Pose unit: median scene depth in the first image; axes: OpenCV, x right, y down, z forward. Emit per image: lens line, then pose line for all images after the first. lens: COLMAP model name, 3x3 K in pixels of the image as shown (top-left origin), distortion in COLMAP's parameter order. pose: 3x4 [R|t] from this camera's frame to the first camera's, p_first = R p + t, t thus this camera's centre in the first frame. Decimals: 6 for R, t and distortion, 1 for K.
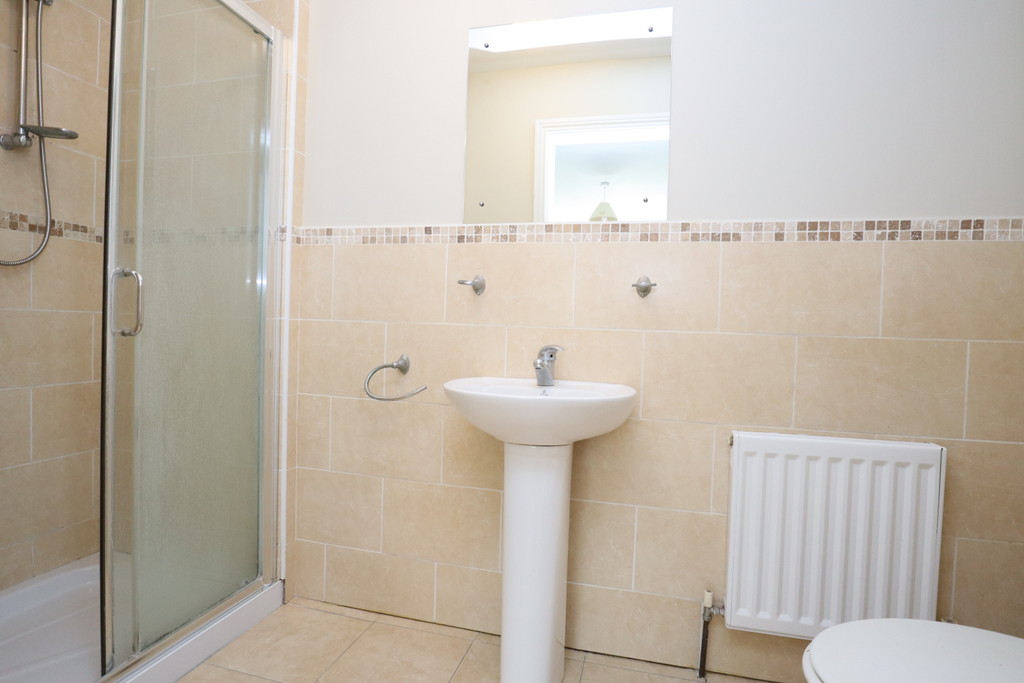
lens RADIAL K [[519.0, 0, 513.2], [0, 519.0, 340.6], [0, 0, 1]] dist [-0.049693, 0.014804]
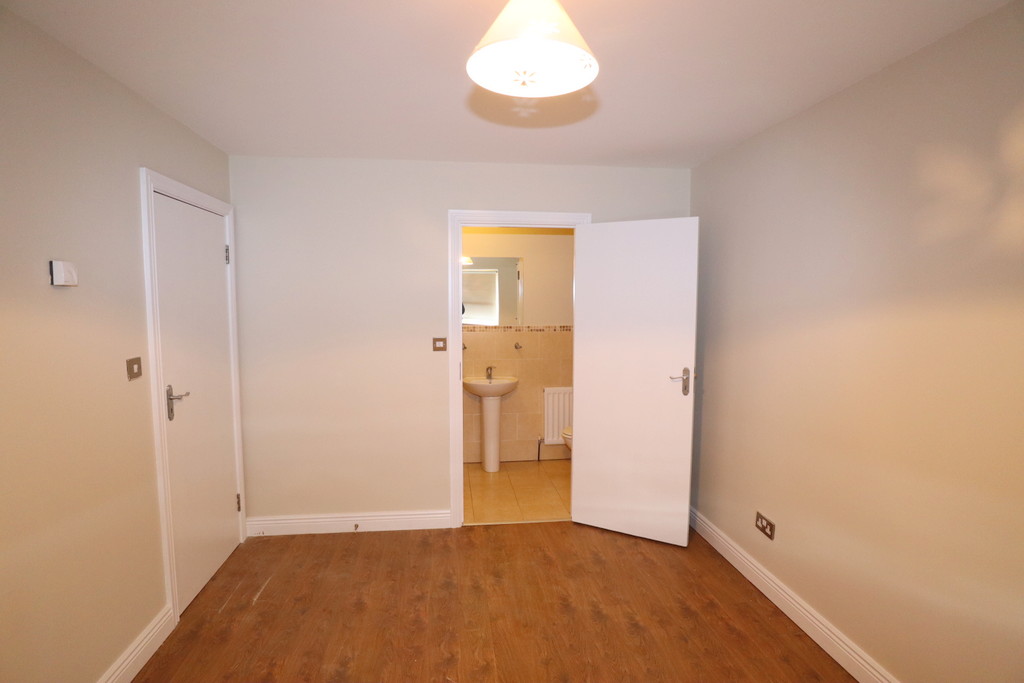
lens RADIAL K [[519.0, 0, 513.2], [0, 519.0, 340.6], [0, 0, 1]] dist [-0.049693, 0.014804]
pose [[0.934454, -0.060736, 0.350867, -0.933237], [0.036543, 0.996501, 0.075174, -0.394140], [-0.354205, -0.057425, 0.933403, -2.078277]]
